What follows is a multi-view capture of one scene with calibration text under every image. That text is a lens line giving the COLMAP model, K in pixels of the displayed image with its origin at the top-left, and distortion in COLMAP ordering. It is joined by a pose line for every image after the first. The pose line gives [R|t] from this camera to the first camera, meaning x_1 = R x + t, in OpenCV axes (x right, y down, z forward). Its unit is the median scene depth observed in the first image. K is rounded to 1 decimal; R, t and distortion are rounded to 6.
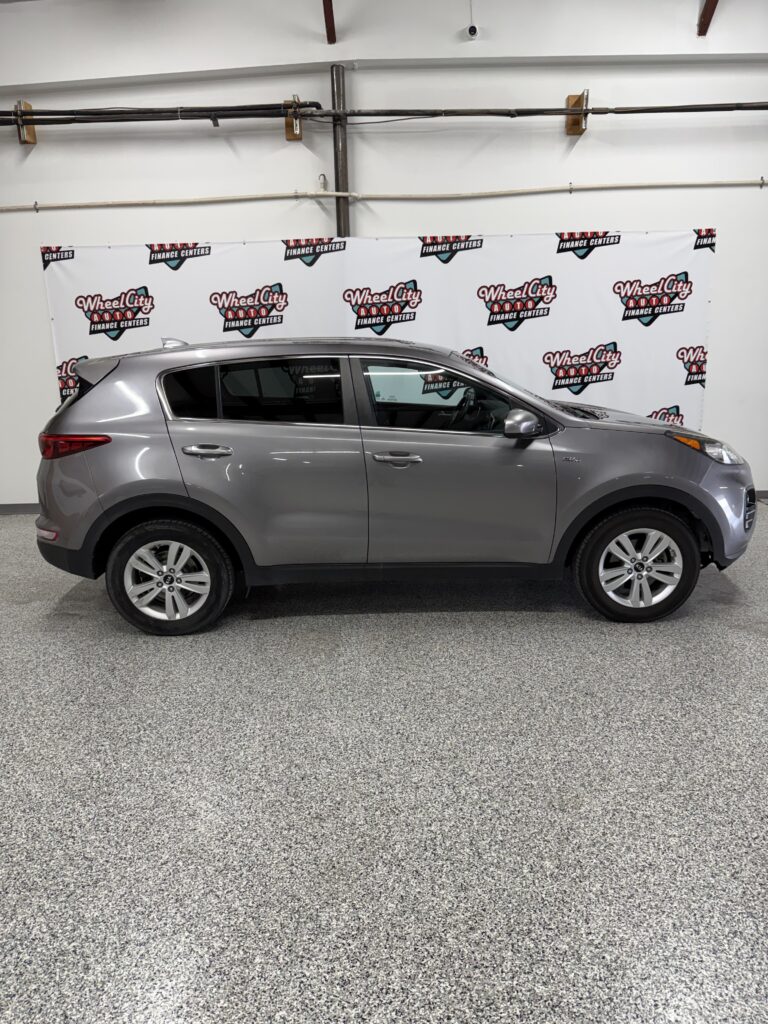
lens RADIAL K [[718.3, 0, 384.0], [0, 718.3, 512.0], [0, 0, 1]] dist [-0.041648, 0.002065]
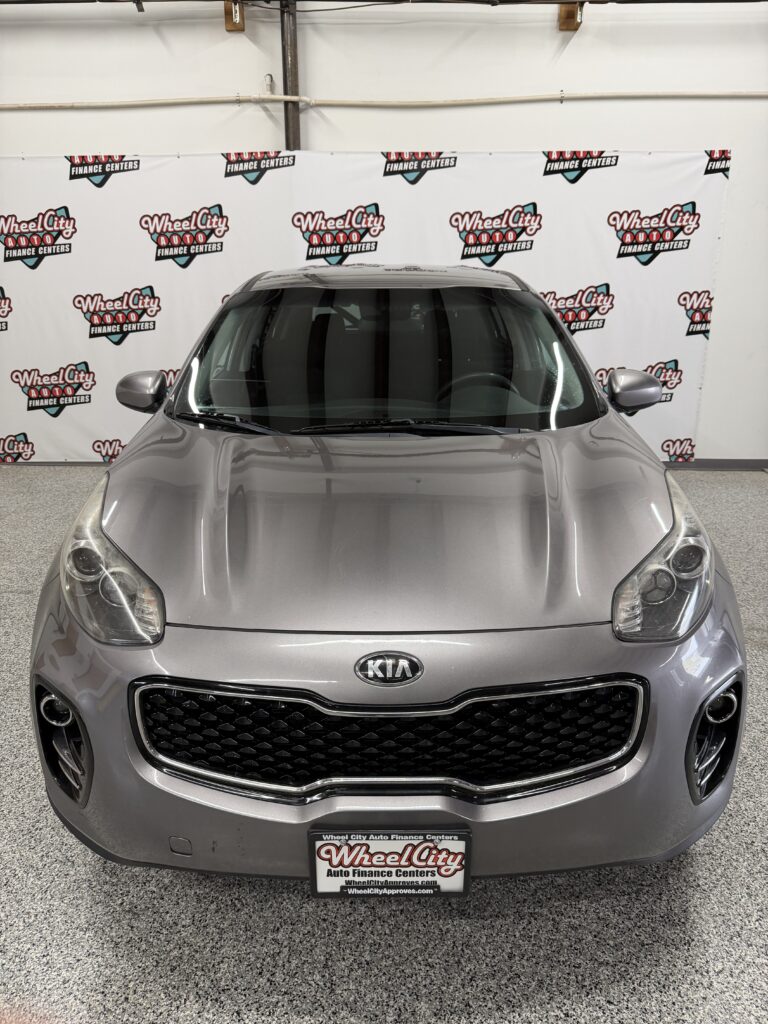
lens RADIAL K [[714.2, 0, 384.0], [0, 714.2, 512.0], [0, 0, 1]] dist [-0.084195, 0.049338]
pose [[0.999585, 0.027290, -0.009210, 0.072679], [-0.026489, 0.996600, 0.078012, -0.022504], [0.011308, -0.077736, 0.996910, 0.134381]]
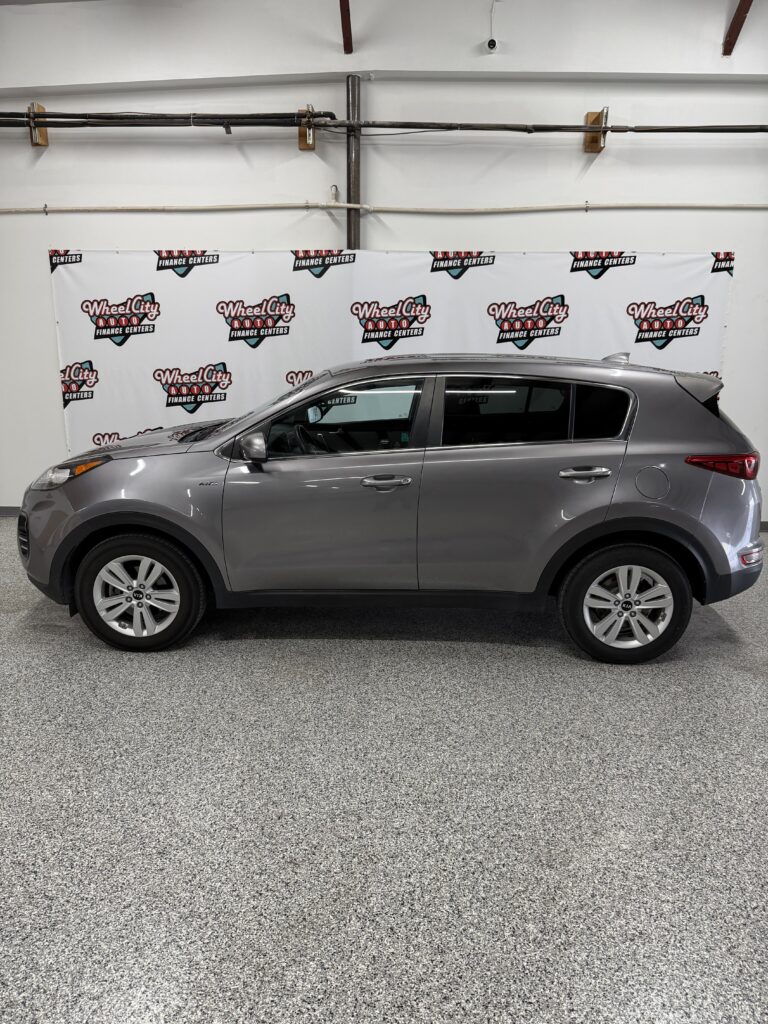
lens RADIAL K [[715.3, 0, 377.1], [0, 715.3, 512.1], [0, 0, 1]] dist [-0.039326, 0.000552]
pose [[0.999083, 0.037609, -0.020463, 0.009808], [-0.037802, 0.999243, -0.009148, -0.014958], [0.020104, 0.009913, 0.999749, 0.022319]]
